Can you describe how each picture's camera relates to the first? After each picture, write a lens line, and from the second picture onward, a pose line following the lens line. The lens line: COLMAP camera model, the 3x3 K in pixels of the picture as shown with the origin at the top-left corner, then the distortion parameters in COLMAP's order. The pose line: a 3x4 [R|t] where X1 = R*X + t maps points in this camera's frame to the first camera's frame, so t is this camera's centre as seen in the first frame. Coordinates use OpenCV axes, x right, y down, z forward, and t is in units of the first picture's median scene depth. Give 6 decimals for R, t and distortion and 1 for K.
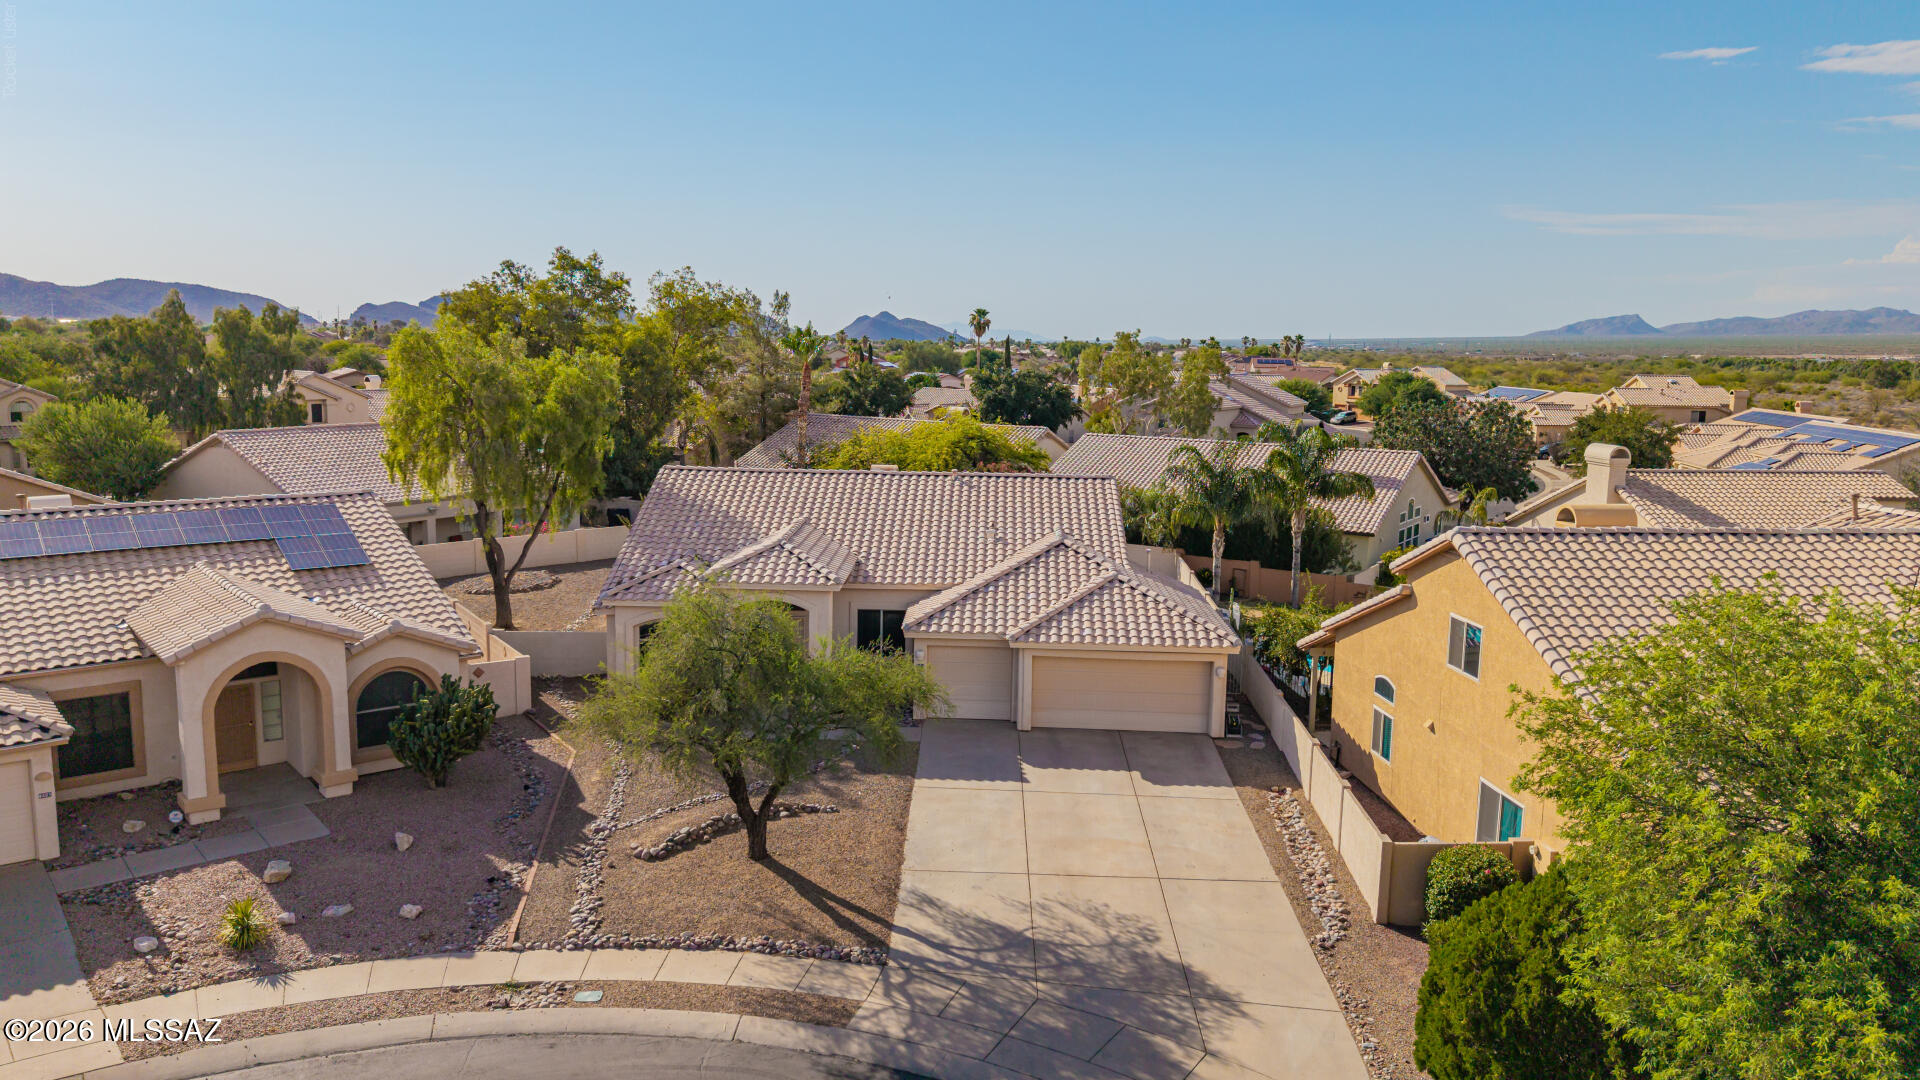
lens RADIAL K [[1333.1, 0, 960.0], [0, 1333.1, 540.0], [0, 0, 1]] dist [0.046369, -0.059598]
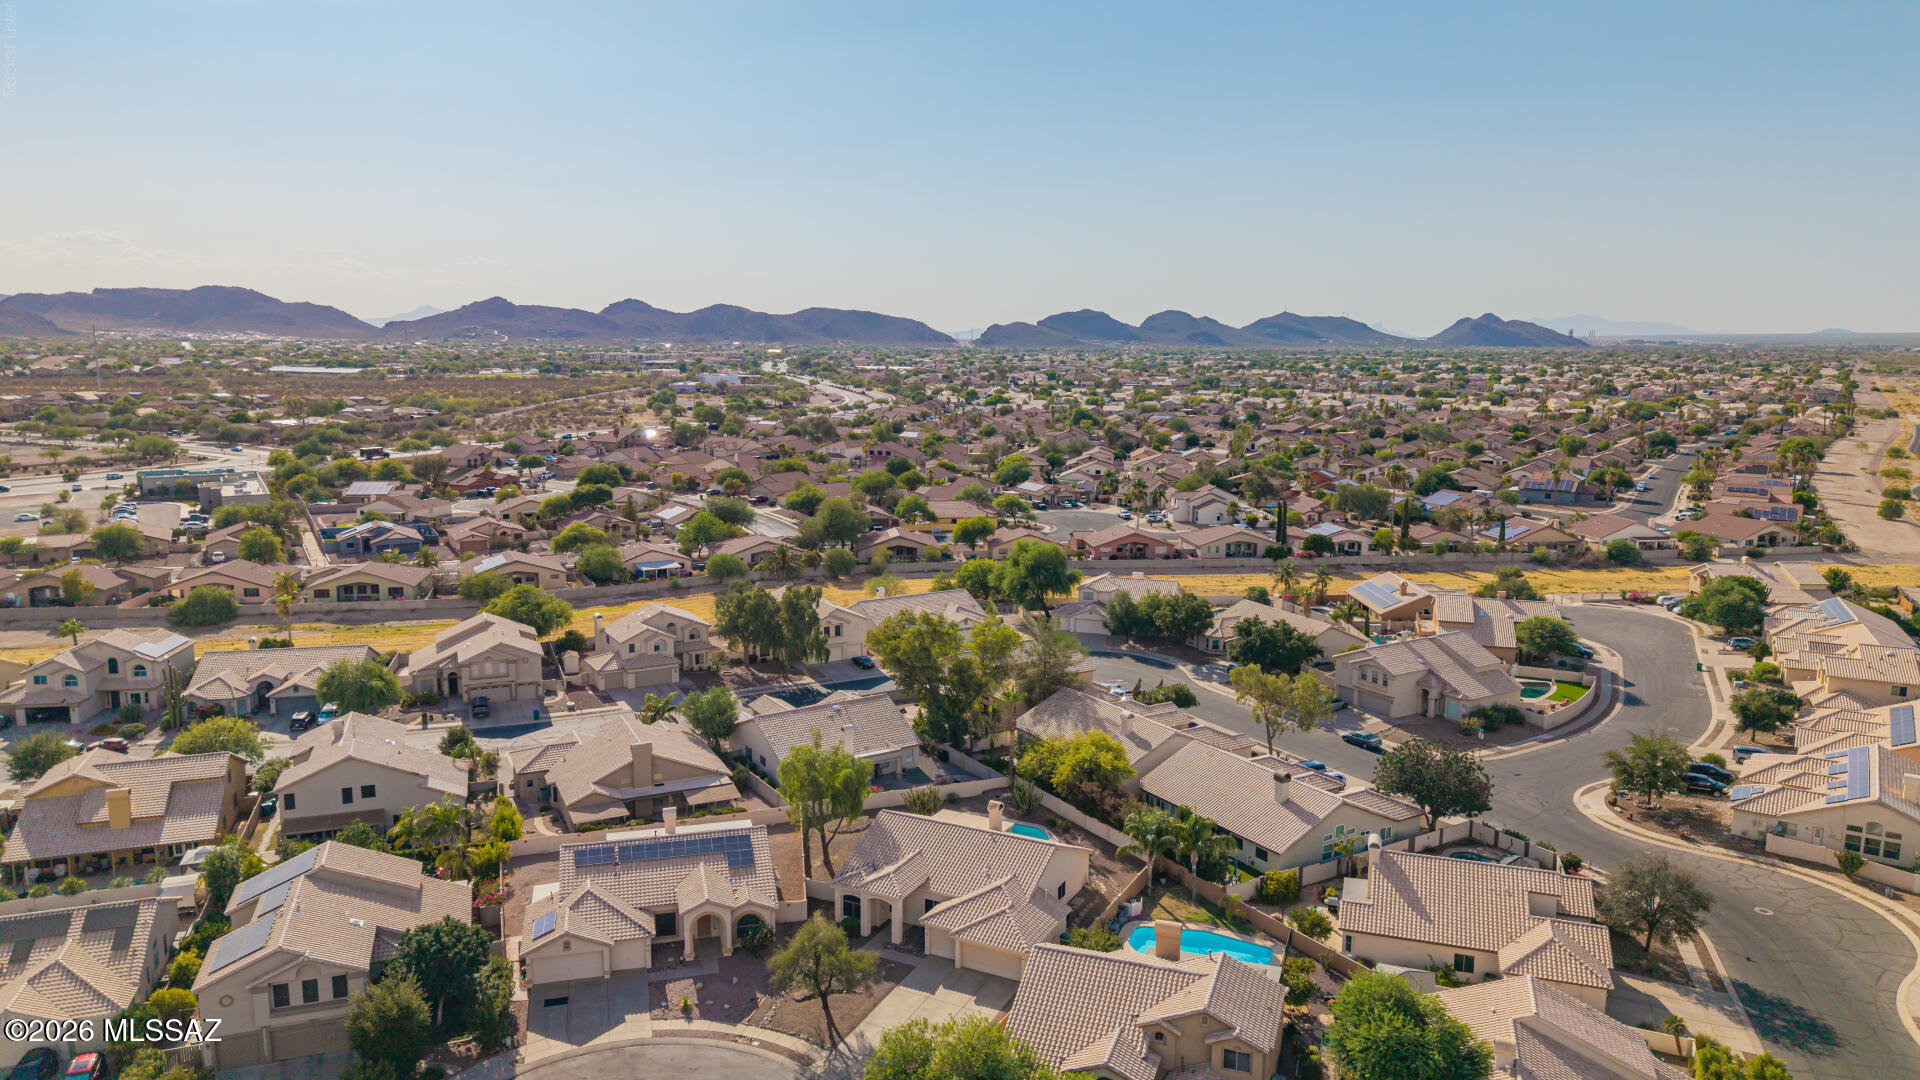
lens RADIAL K [[1282.8, 0, 965.7], [0, 1282.8, 537.2], [0, 0, 1]] dist [0.043099, -0.050020]
pose [[0.906172, 0.055756, -0.419218, 1.394364], [-0.055514, 0.998376, 0.012786, -0.952559], [0.419250, 0.011686, 0.907795, -1.693562]]
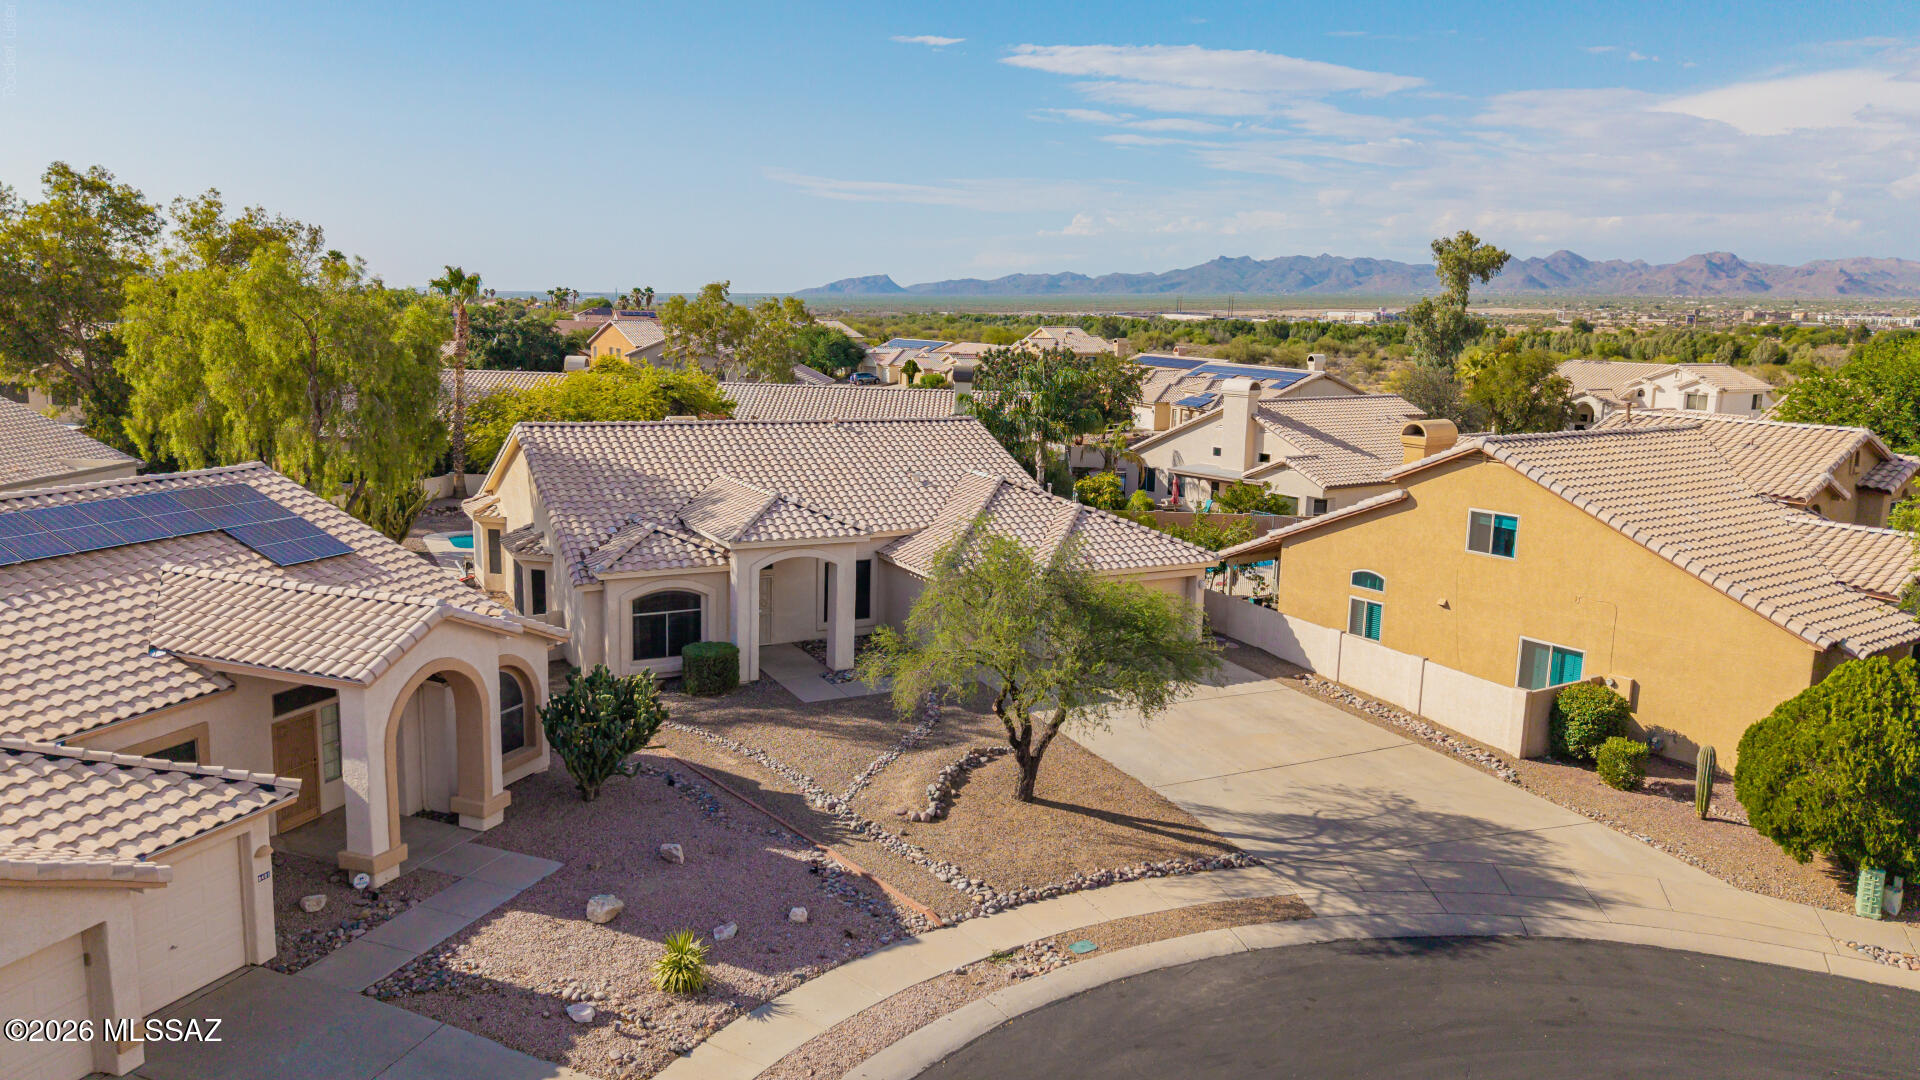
lens RADIAL K [[1333.1, 0, 960.0], [0, 1333.1, 540.0], [0, 0, 1]] dist [0.046369, -0.059598]
pose [[0.871735, -0.078810, 0.483597, -0.655846], [0.062341, 0.996798, 0.050068, -0.007833], [-0.485995, -0.013498, 0.873857, 0.159628]]
